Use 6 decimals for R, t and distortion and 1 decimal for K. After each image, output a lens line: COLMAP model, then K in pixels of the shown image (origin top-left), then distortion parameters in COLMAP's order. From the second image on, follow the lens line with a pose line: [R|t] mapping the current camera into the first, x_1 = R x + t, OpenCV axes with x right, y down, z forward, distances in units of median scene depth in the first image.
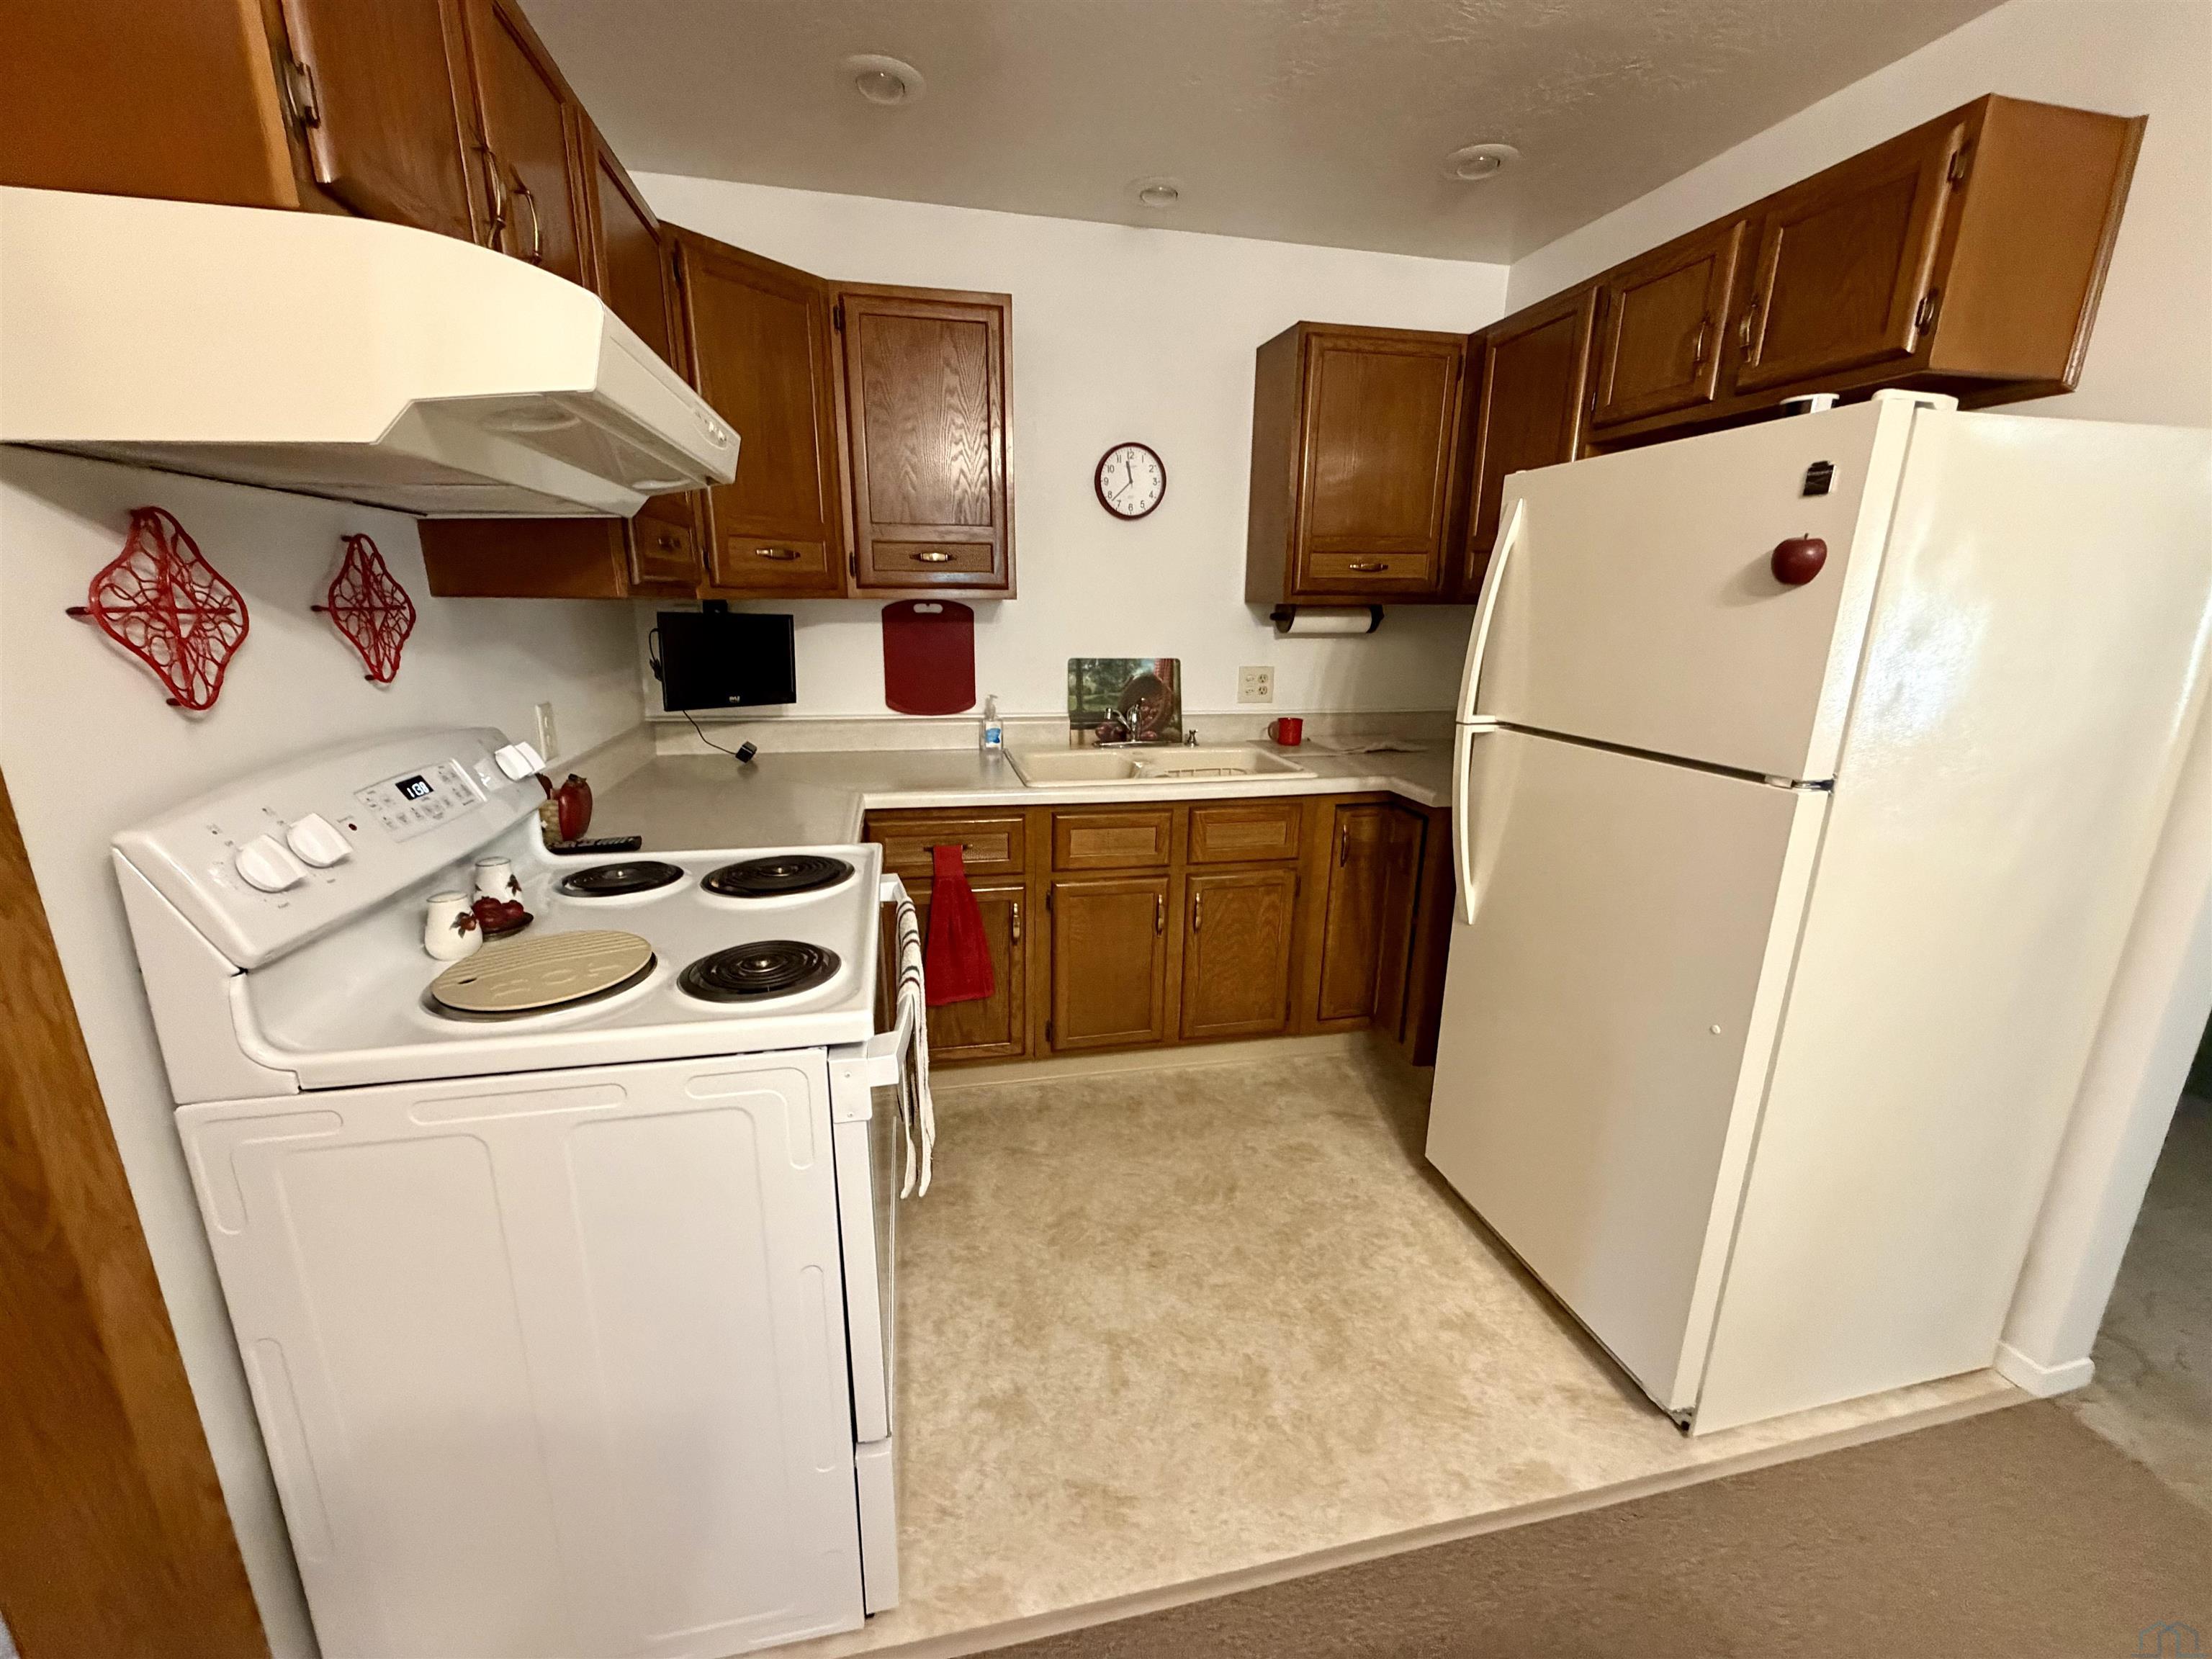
lens RADIAL K [[880.2, 0, 1106.0], [0, 880.2, 829.5], [0, 0, 1]] dist [-0.000958, -0.000029]
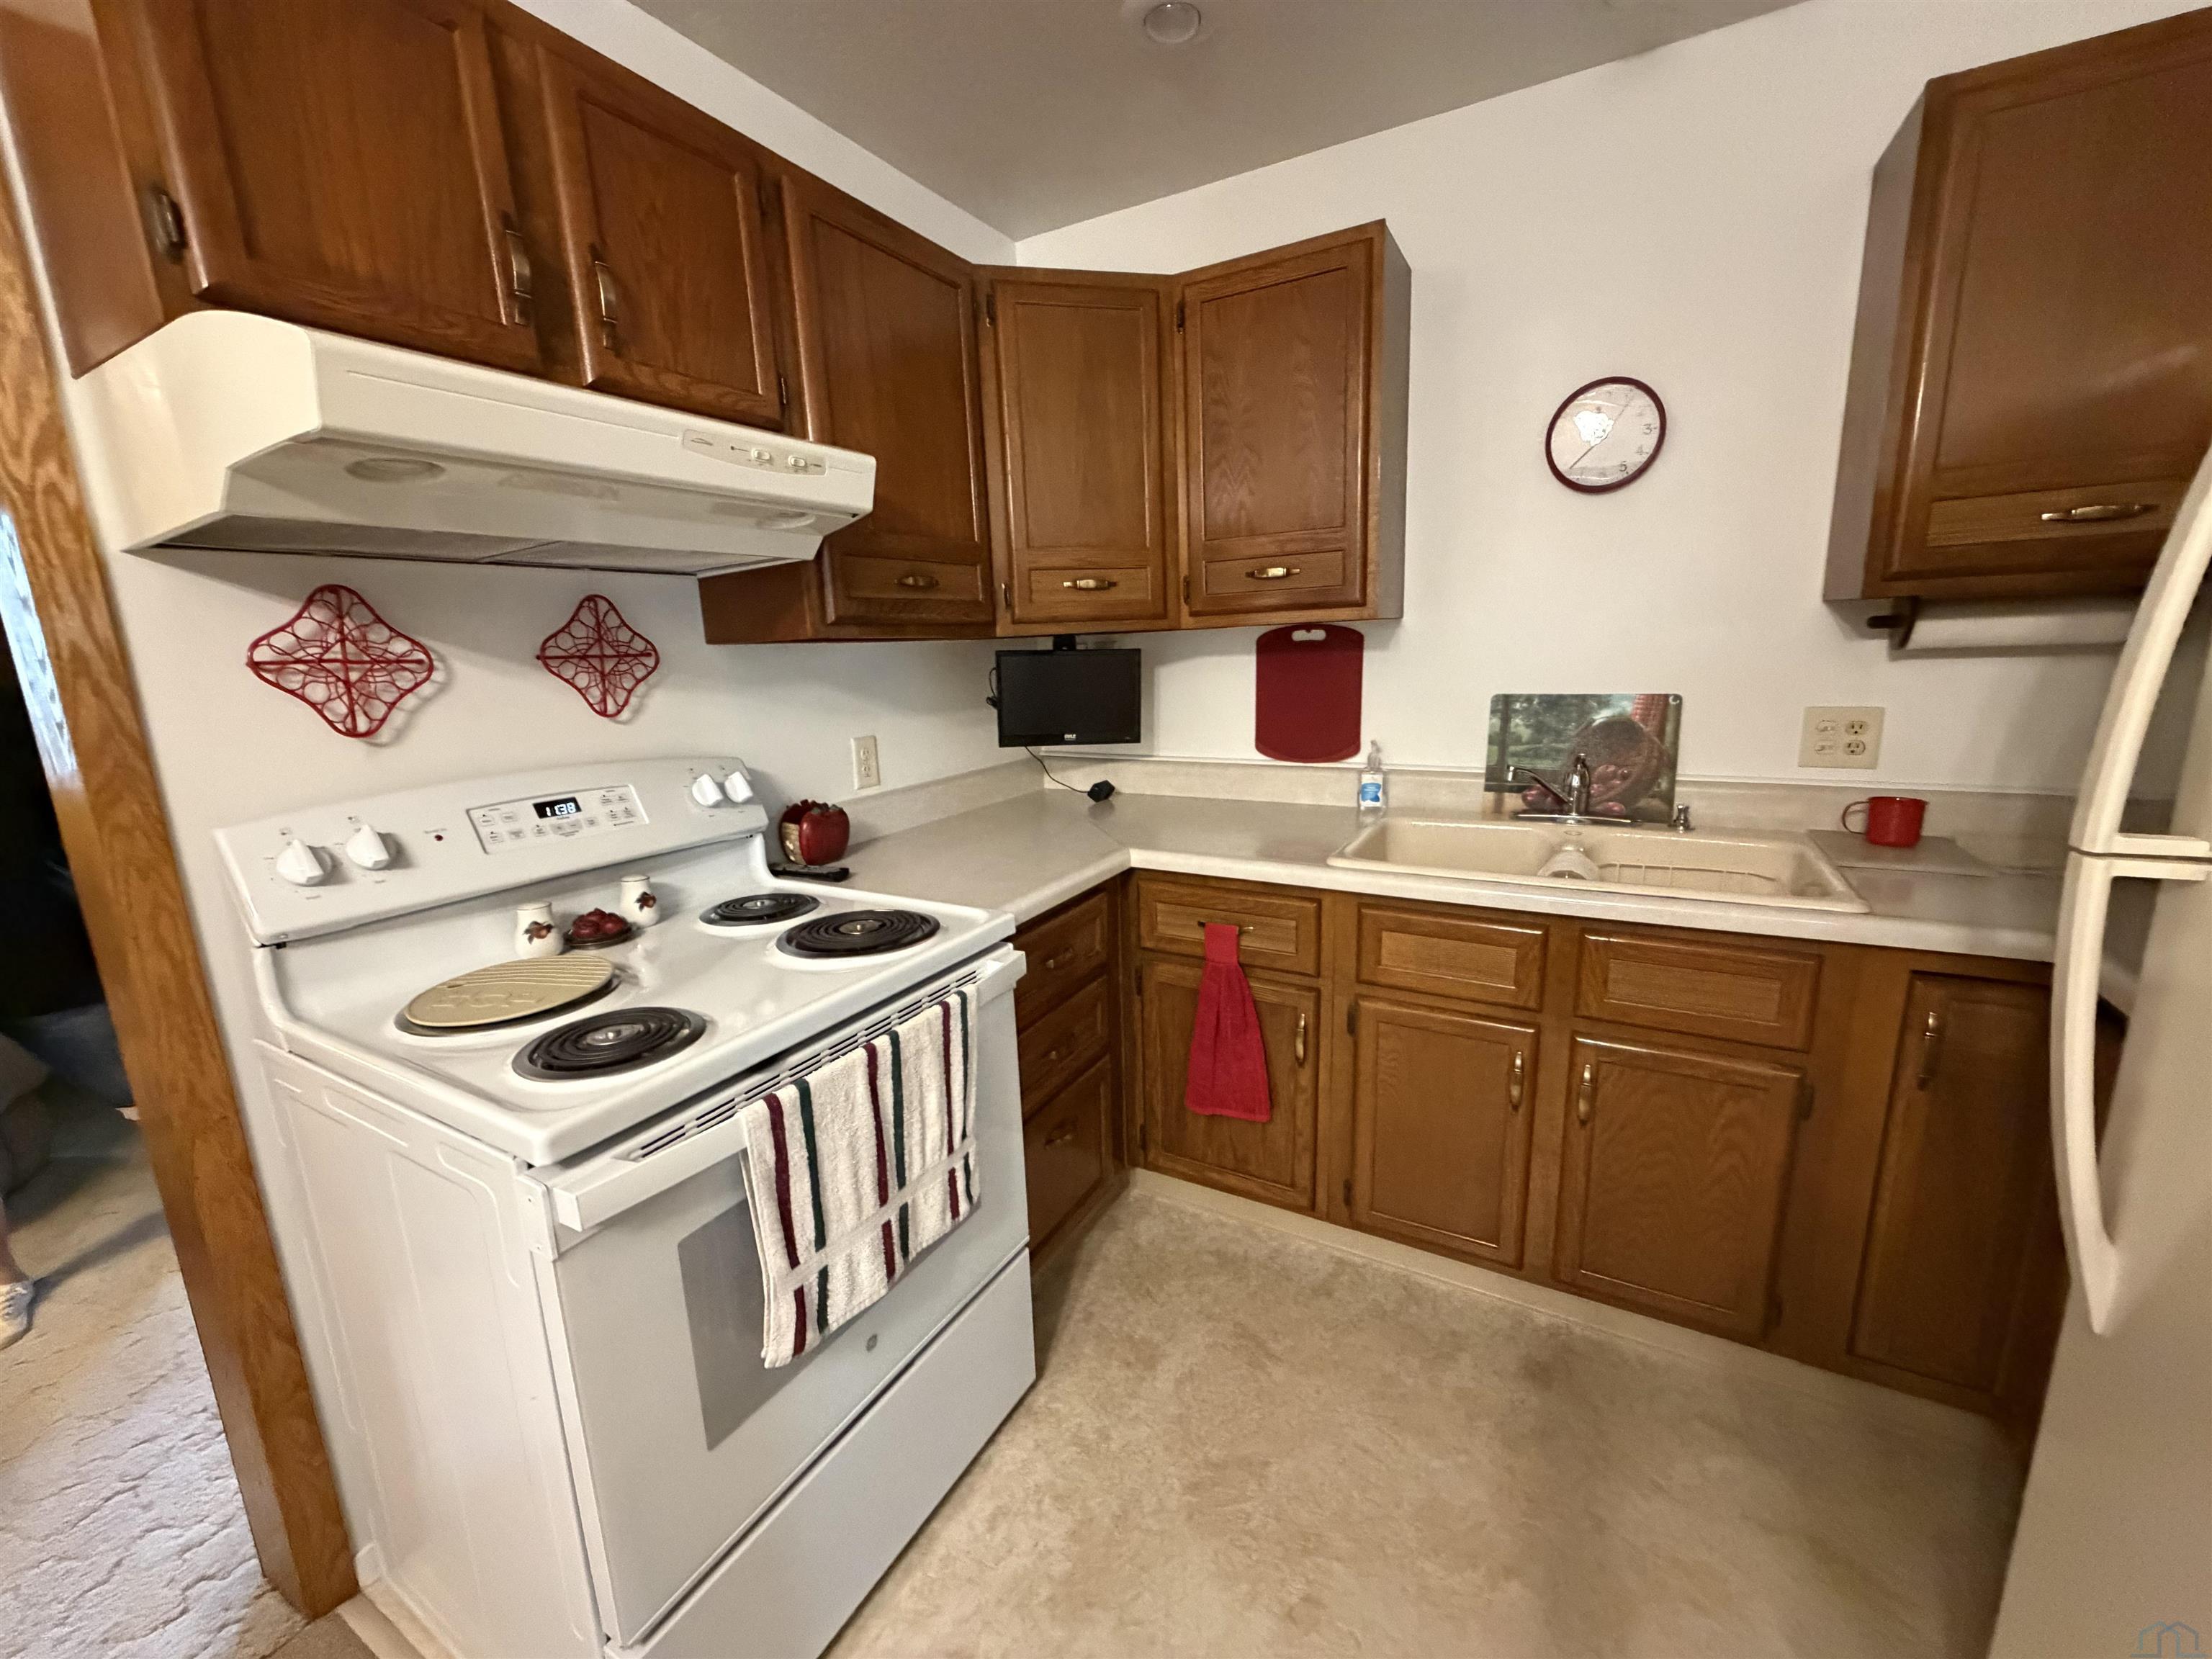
lens RADIAL K [[880.2, 0, 1106.0], [0, 880.2, 829.5], [0, 0, 1]] dist [-0.000958, -0.000029]
pose [[0.740423, 0.100037, -0.664656, 0.248460], [-0.125640, 0.992032, 0.009348, -0.056608], [0.660295, 0.076586, 0.747091, 0.285594]]
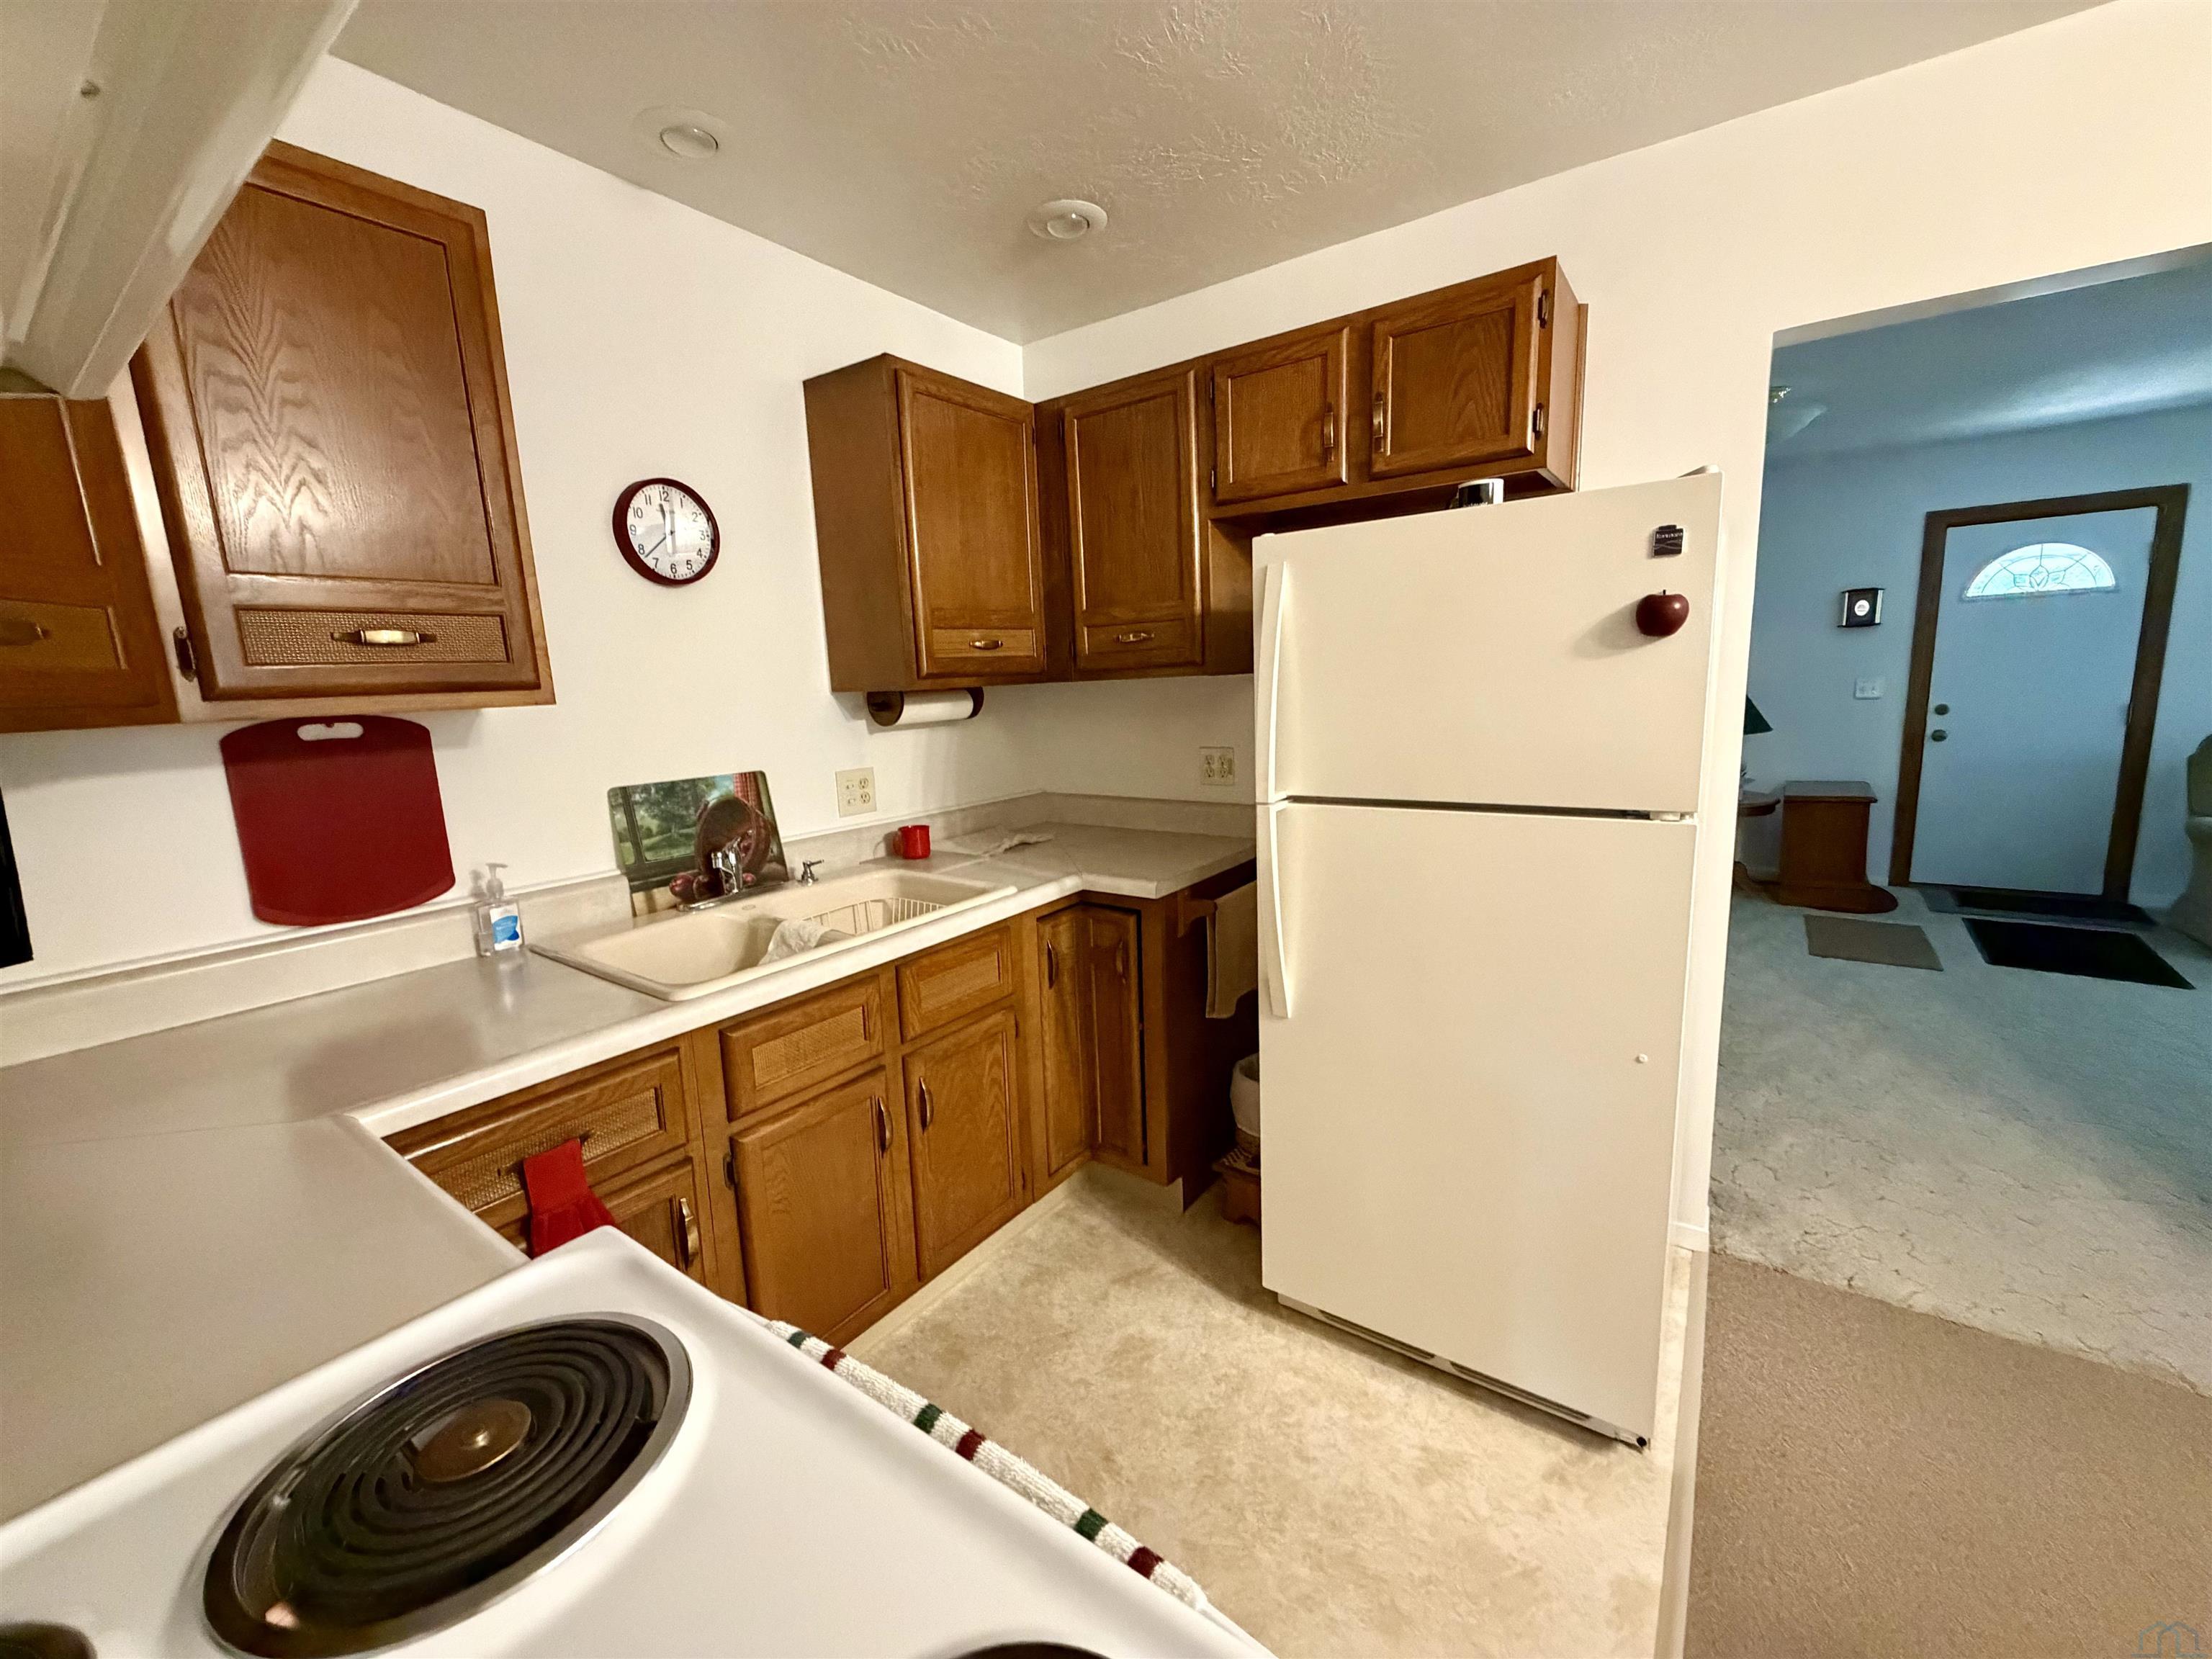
lens RADIAL K [[880.2, 0, 1106.0], [0, 880.2, 829.5], [0, 0, 1]] dist [-0.000958, -0.000029]
pose [[0.748491, -0.153611, 0.645108, -0.220679], [0.214938, 0.976482, -0.016866, -0.083532], [-0.627346, 0.151282, 0.763905, 0.305238]]
